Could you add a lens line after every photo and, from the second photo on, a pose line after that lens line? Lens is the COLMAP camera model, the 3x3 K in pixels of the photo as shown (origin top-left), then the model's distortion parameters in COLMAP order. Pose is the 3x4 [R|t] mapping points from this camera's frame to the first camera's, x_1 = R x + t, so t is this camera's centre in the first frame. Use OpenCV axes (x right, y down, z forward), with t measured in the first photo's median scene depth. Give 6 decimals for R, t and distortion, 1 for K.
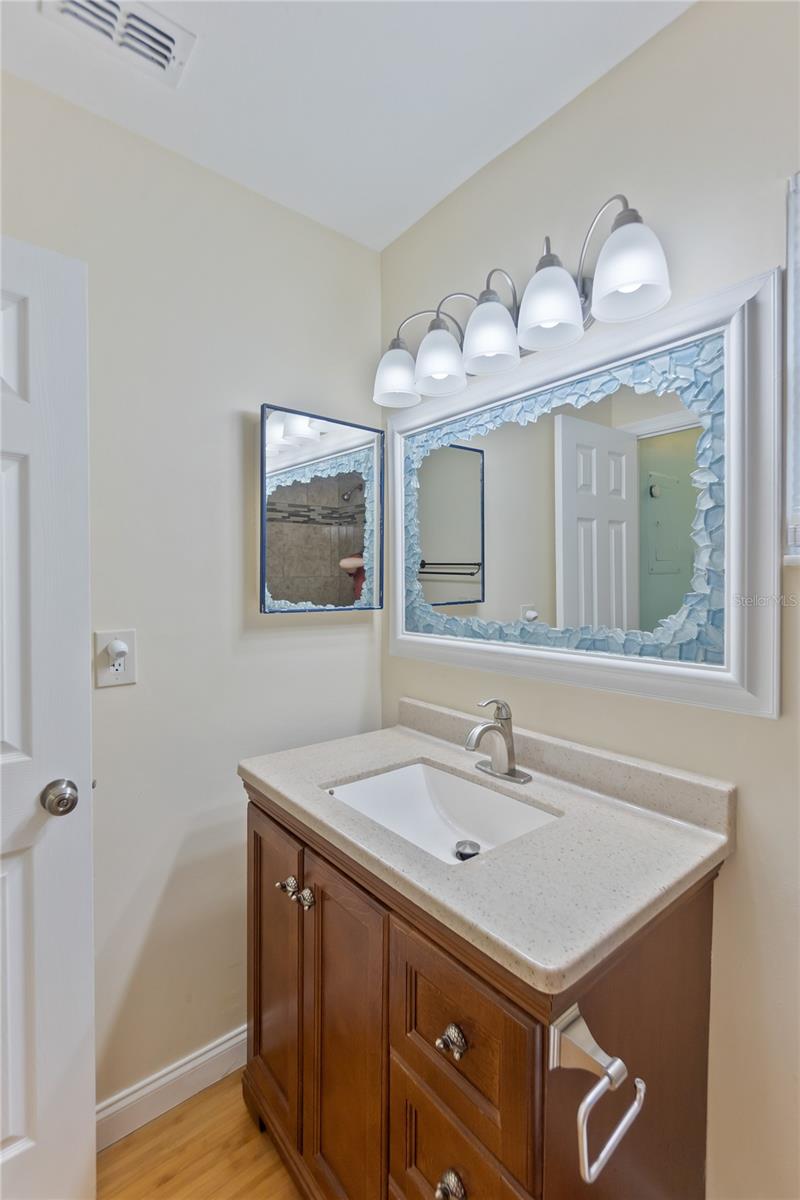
lens RADIAL K [[544.2, 0, 400.0], [0, 544.2, 582.9], [0, 0, 1]] dist [0.000185, 0.000089]
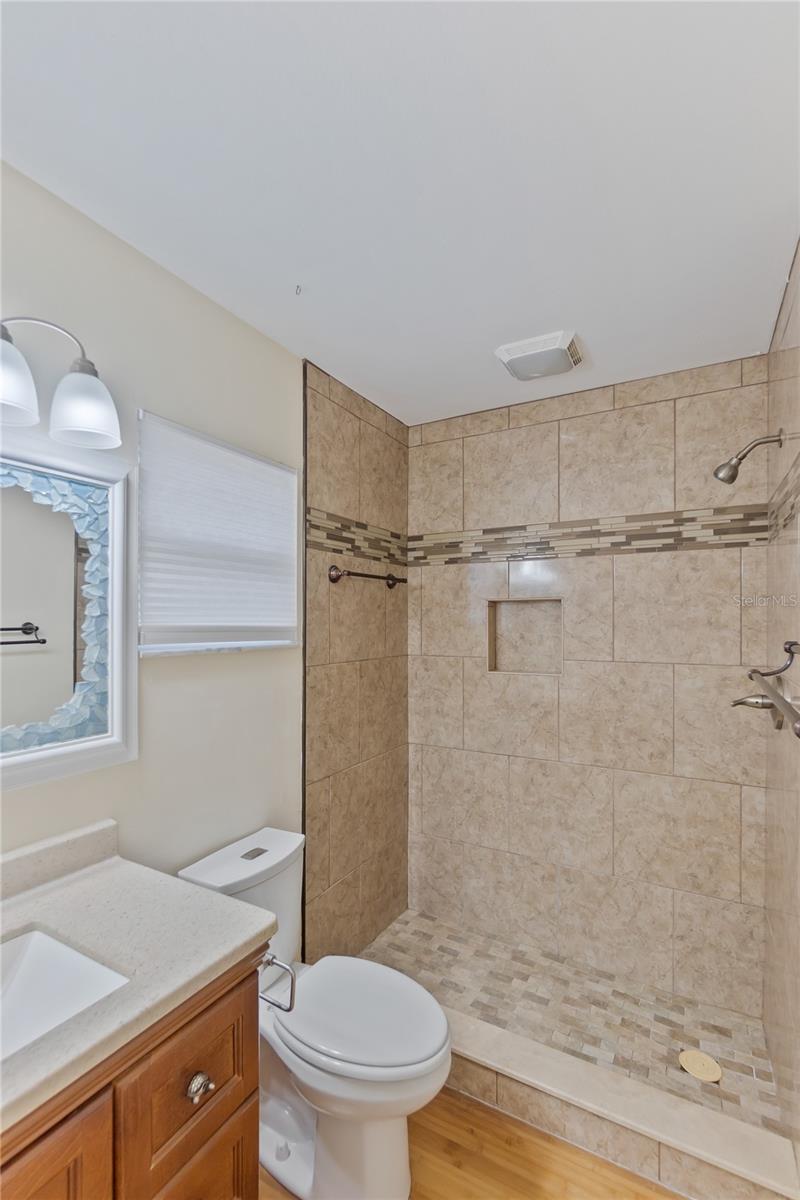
lens RADIAL K [[542.4, 0, 397.1], [0, 542.4, 621.4], [0, 0, 1]] dist [-0.001924, 0.000082]
pose [[-0.368250, 0.009757, 0.929676, -0.815663], [0.011650, 0.999915, -0.005880, -0.096203], [-0.929654, 0.008665, -0.368332, 0.731472]]
